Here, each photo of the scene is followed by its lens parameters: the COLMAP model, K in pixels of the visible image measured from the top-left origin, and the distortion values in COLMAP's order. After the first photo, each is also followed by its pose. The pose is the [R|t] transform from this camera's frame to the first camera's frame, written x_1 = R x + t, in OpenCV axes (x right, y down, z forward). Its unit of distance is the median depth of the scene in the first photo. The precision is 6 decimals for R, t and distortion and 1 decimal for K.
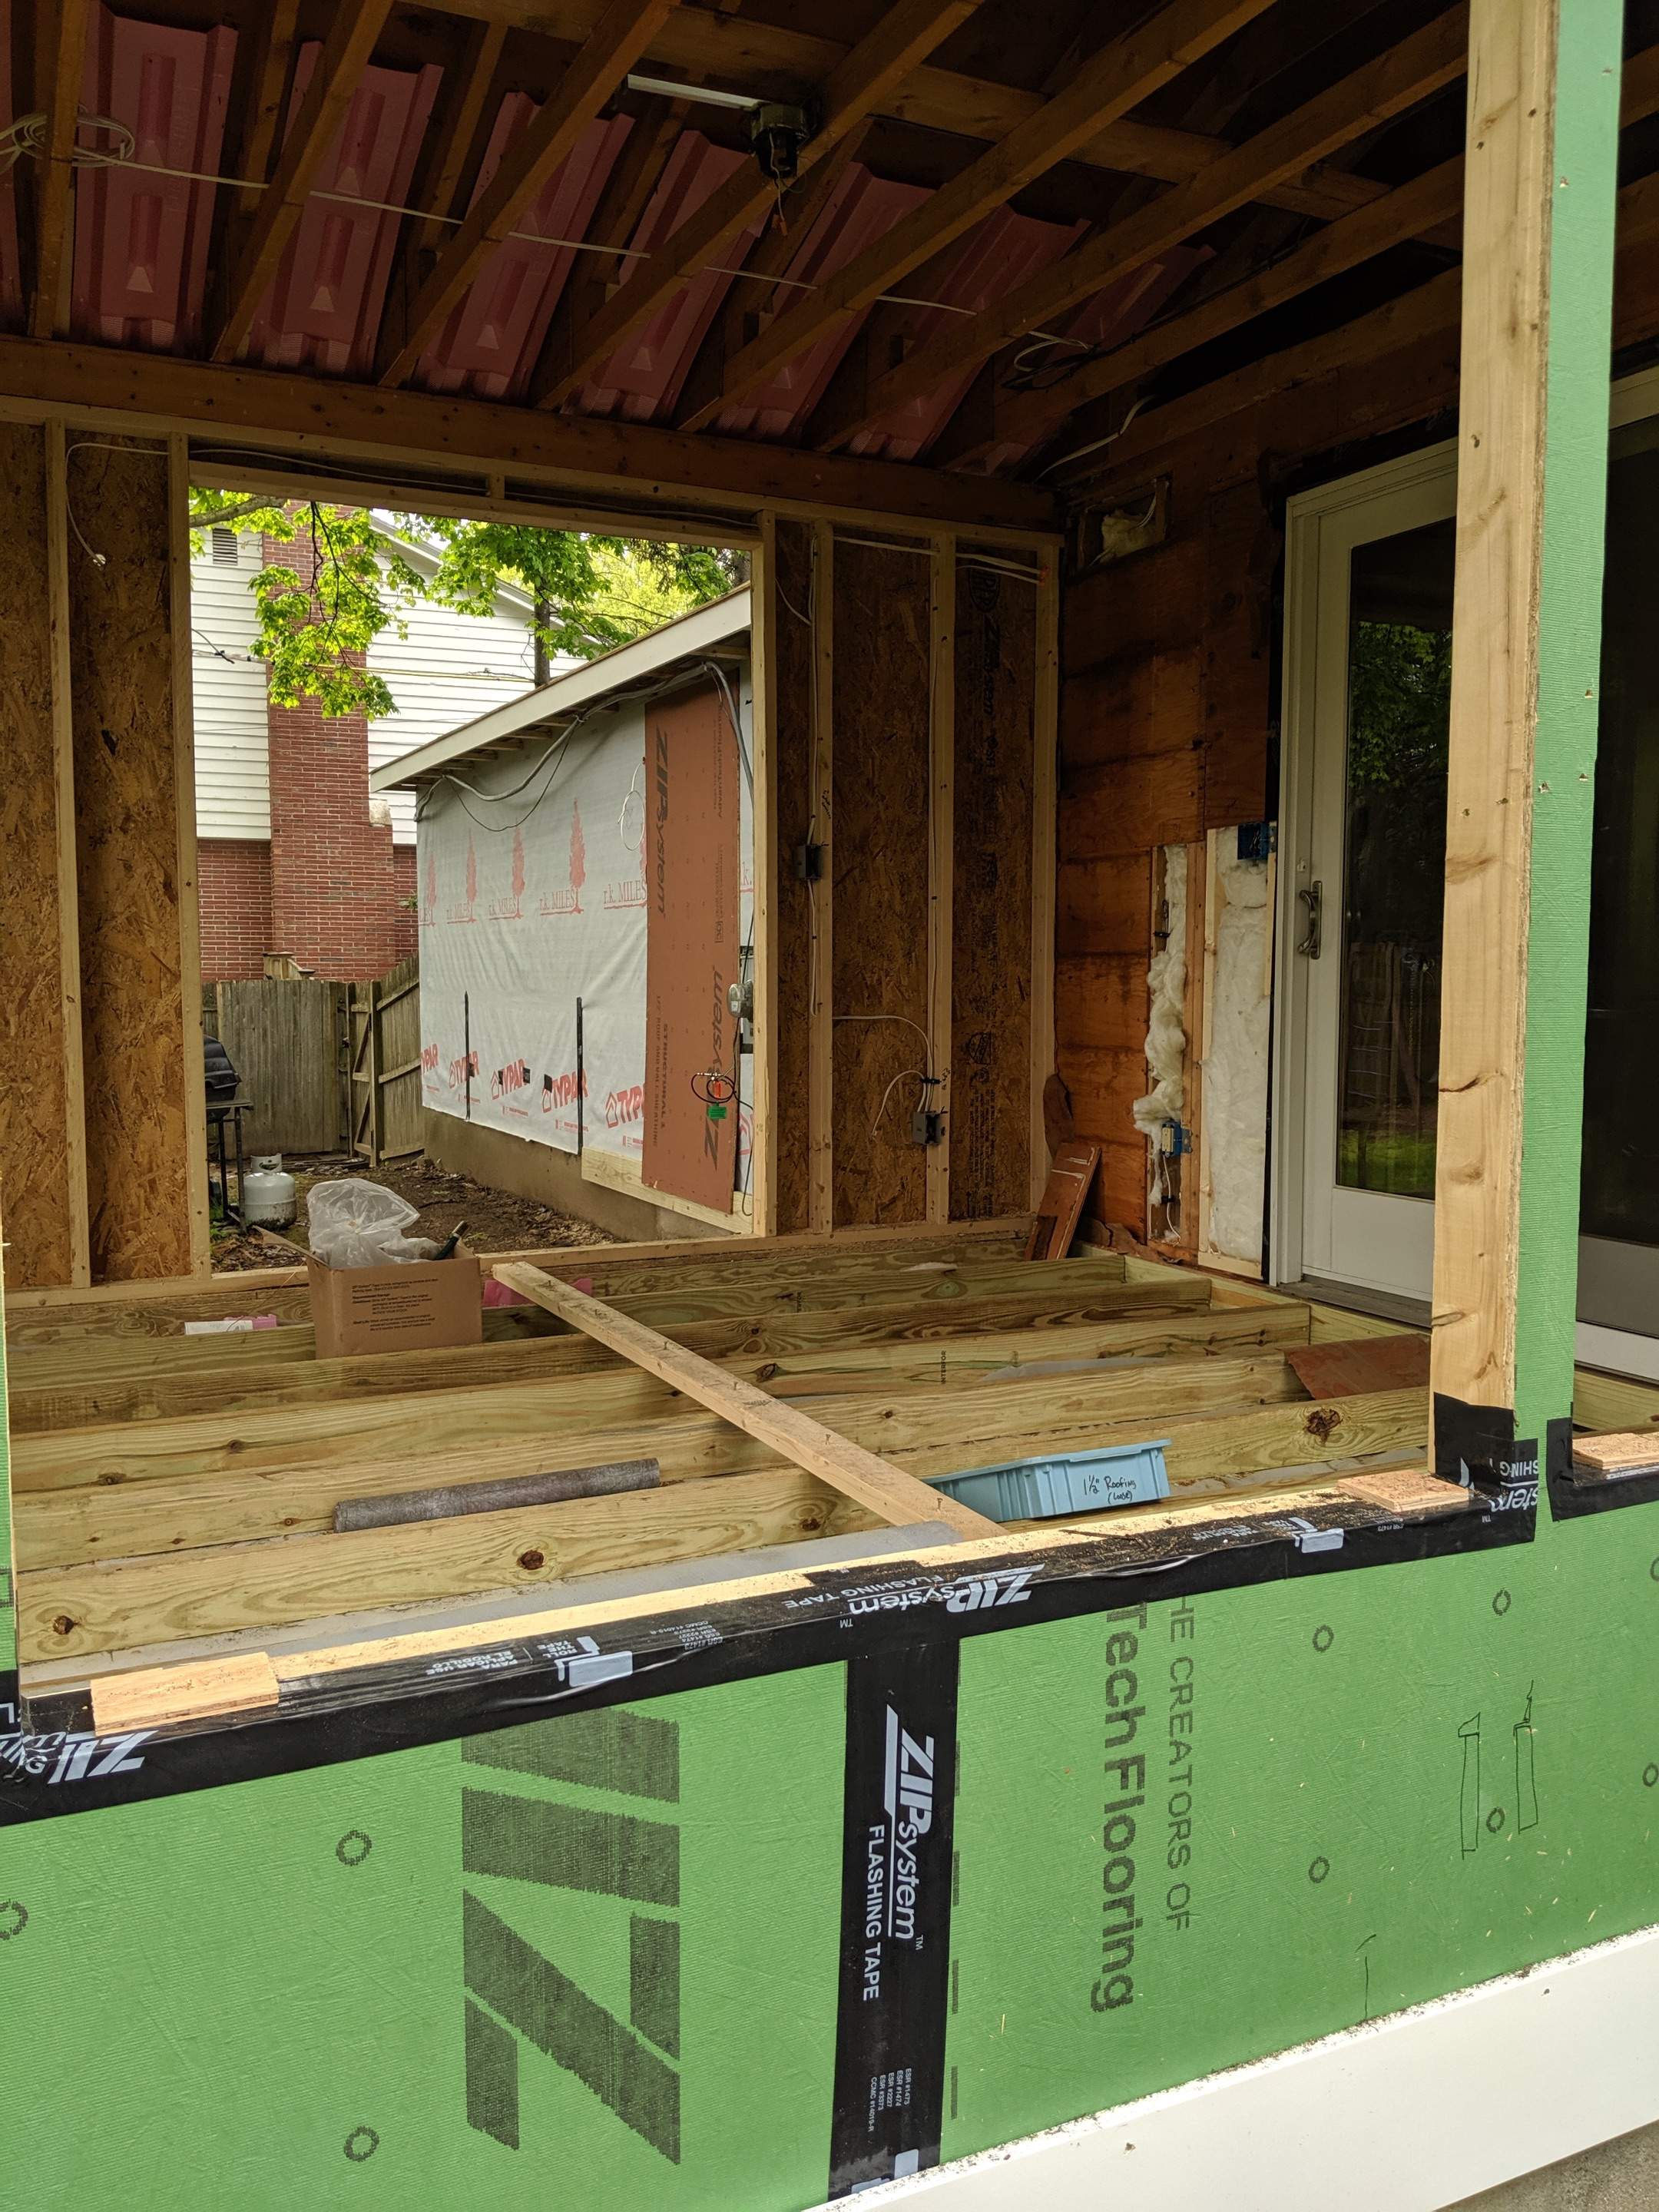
lens RADIAL K [[1765.7, 0, 745.2], [0, 1765.7, 1135.0], [0, 0, 1]] dist [0.041555, -0.112048]
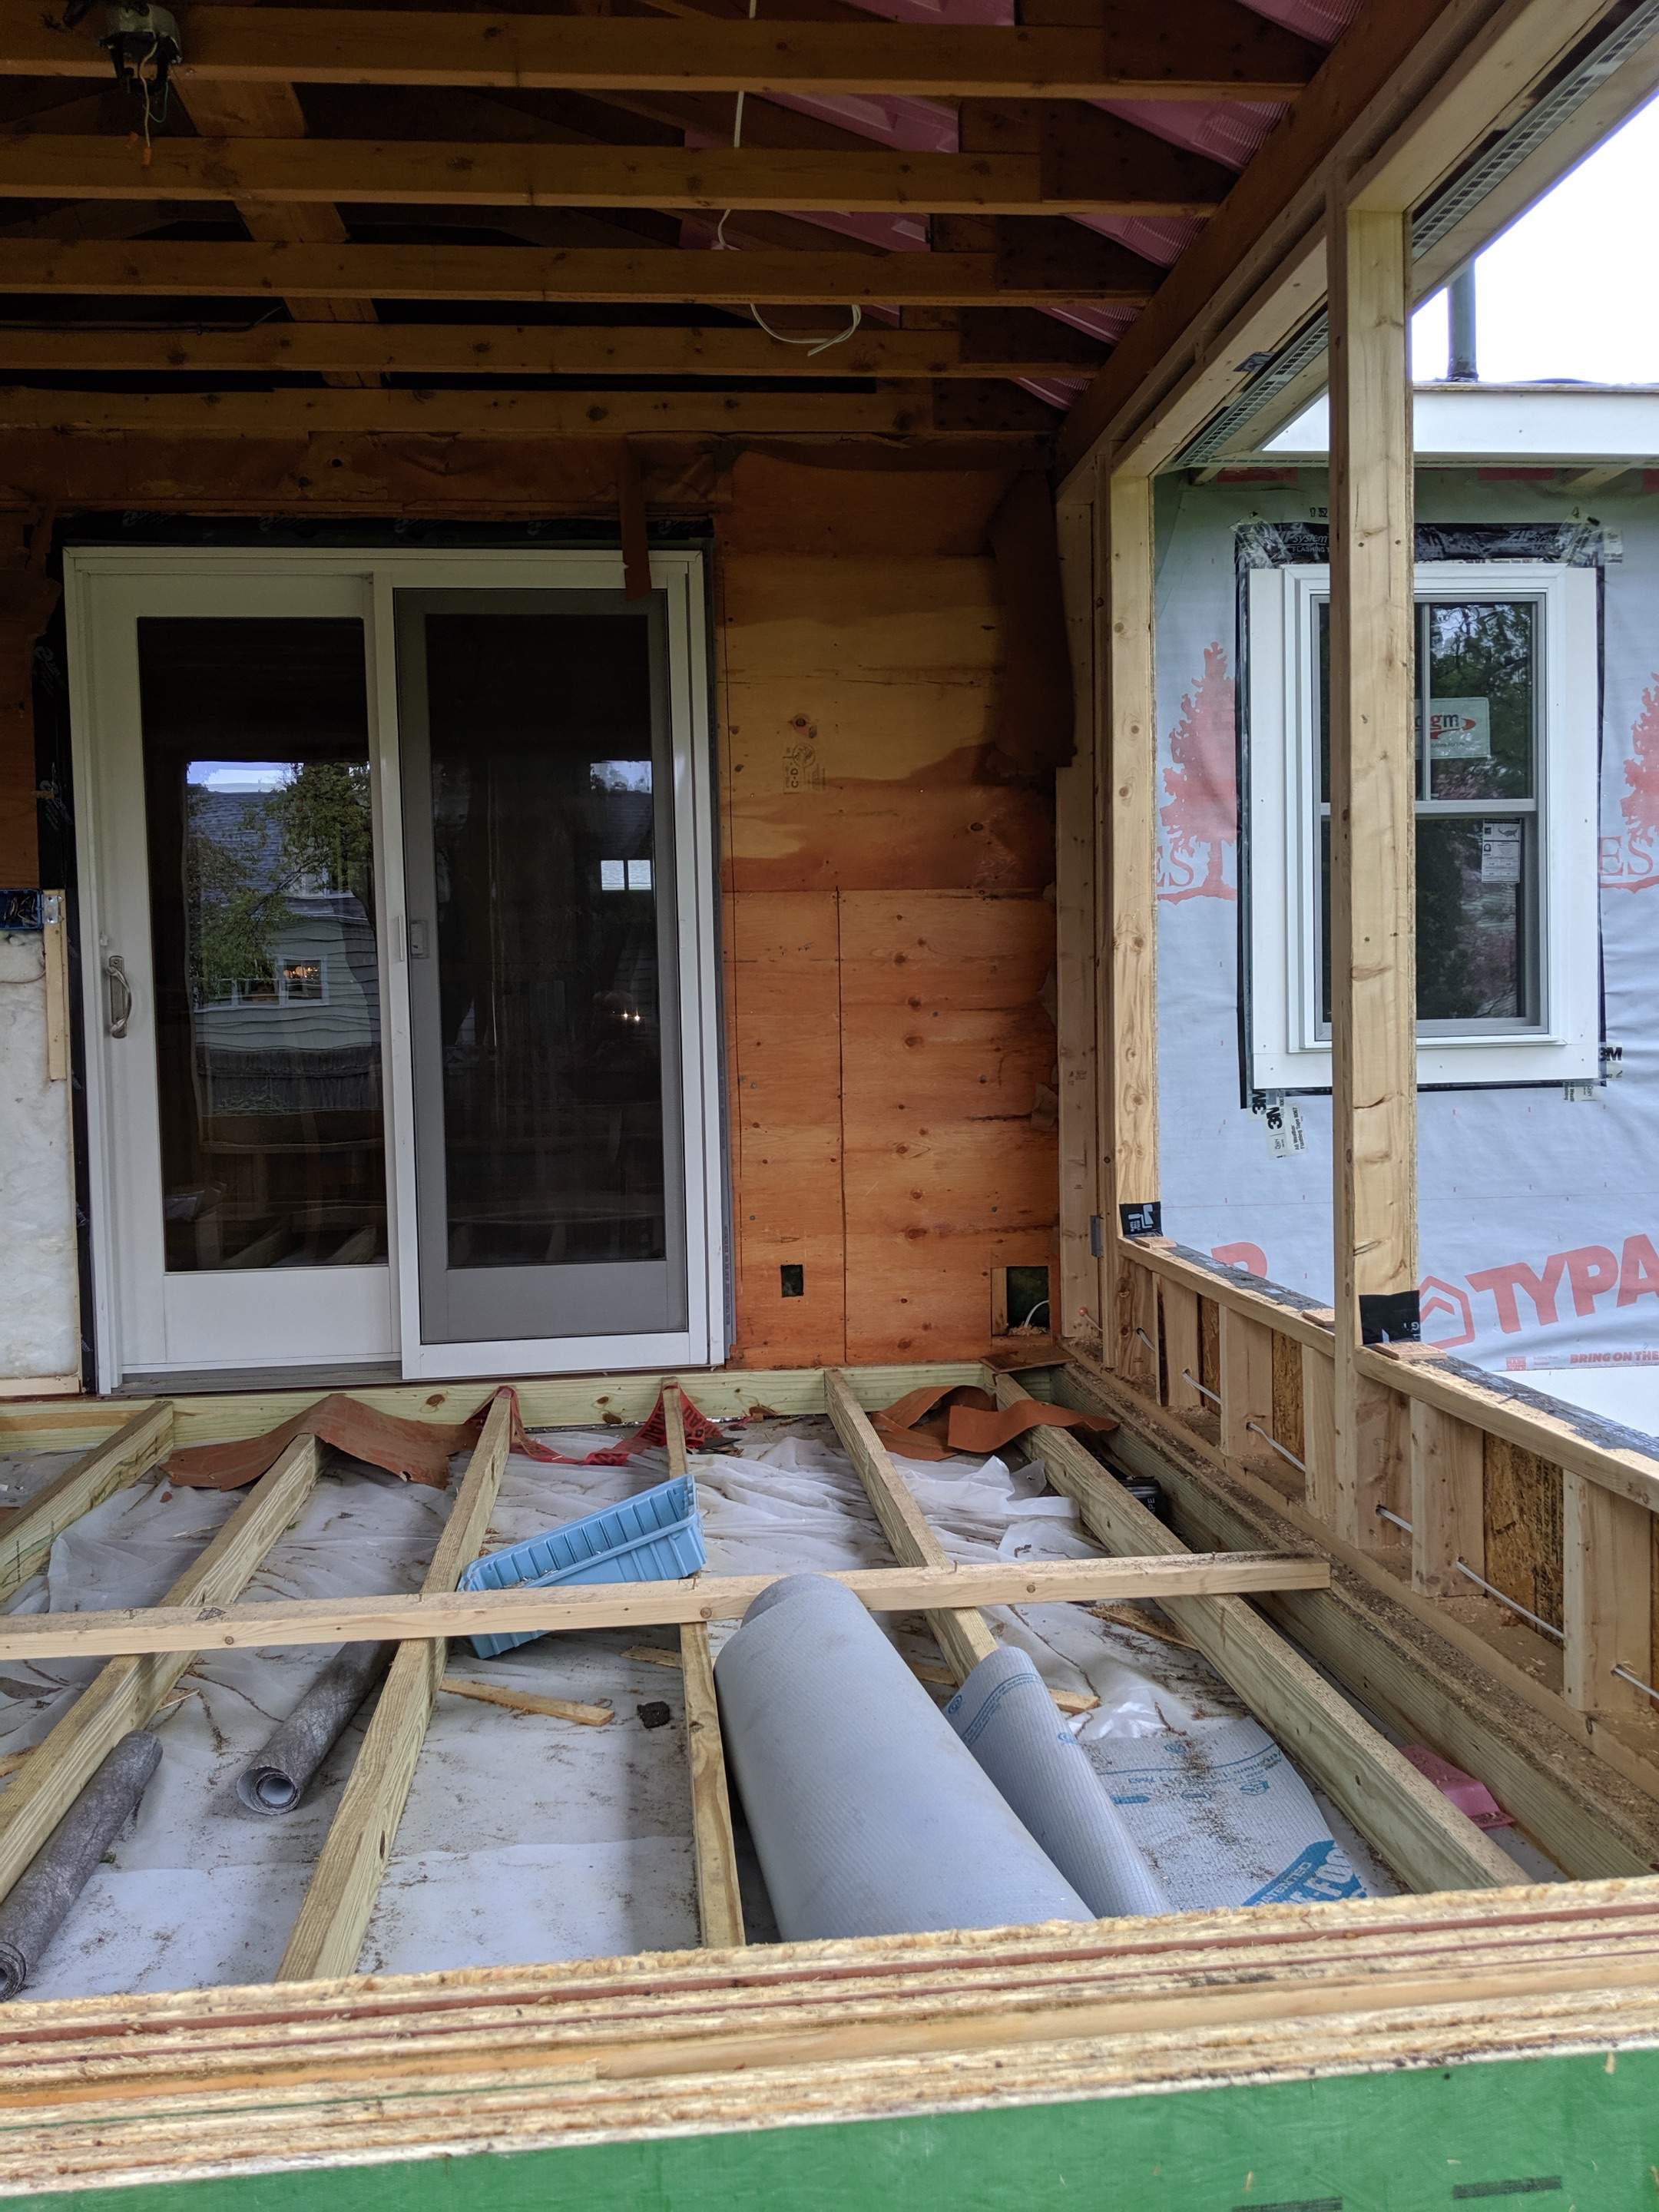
lens RADIAL K [[1805.9, 0, 817.0], [0, 1805.9, 1068.8], [0, 0, 1]] dist [0.095734, -0.145538]
pose [[0.307653, -0.038054, 0.950737, -0.444839], [0.112340, 0.993664, 0.003419, -0.040290], [-0.944844, 0.105754, 0.309979, 0.313412]]
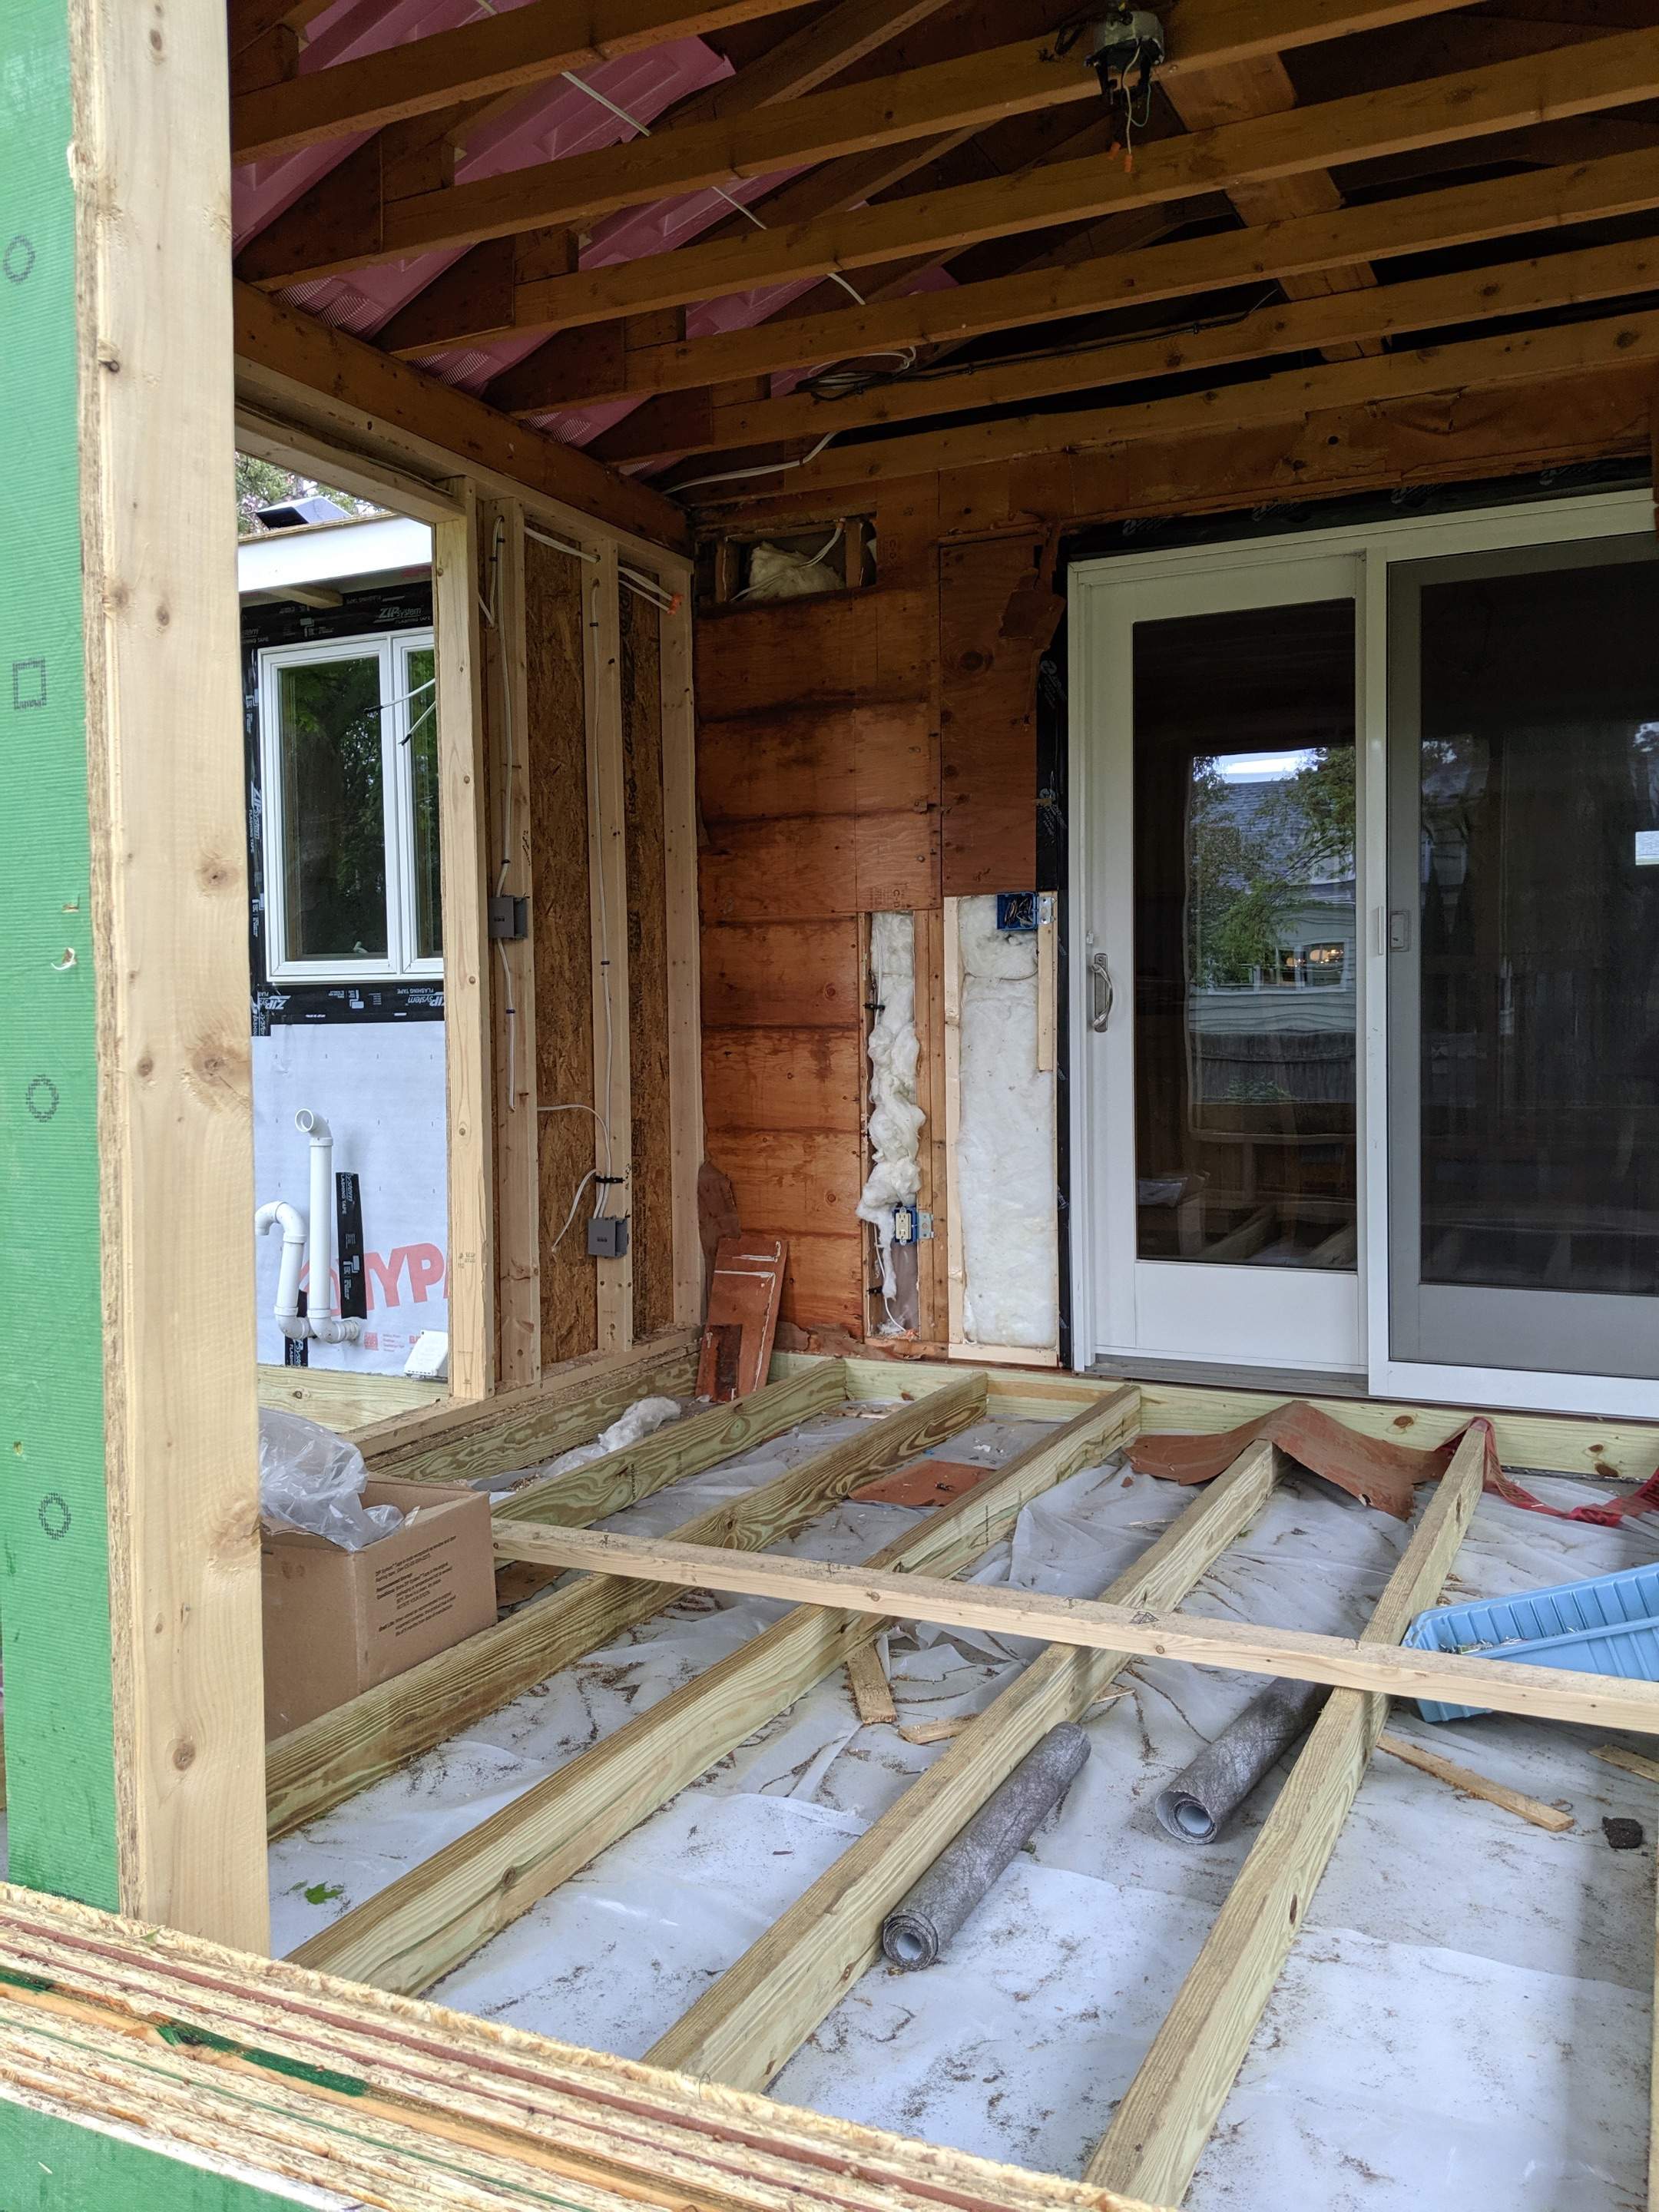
lens RADIAL K [[1805.9, 0, 817.0], [0, 1805.9, 1068.8], [0, 0, 1]] dist [0.095734, -0.145538]
pose [[0.756178, -0.031336, 0.653616, -0.413636], [0.073555, 0.996593, -0.037318, -0.047943], [-0.650219, 0.076296, 0.755906, 0.309196]]
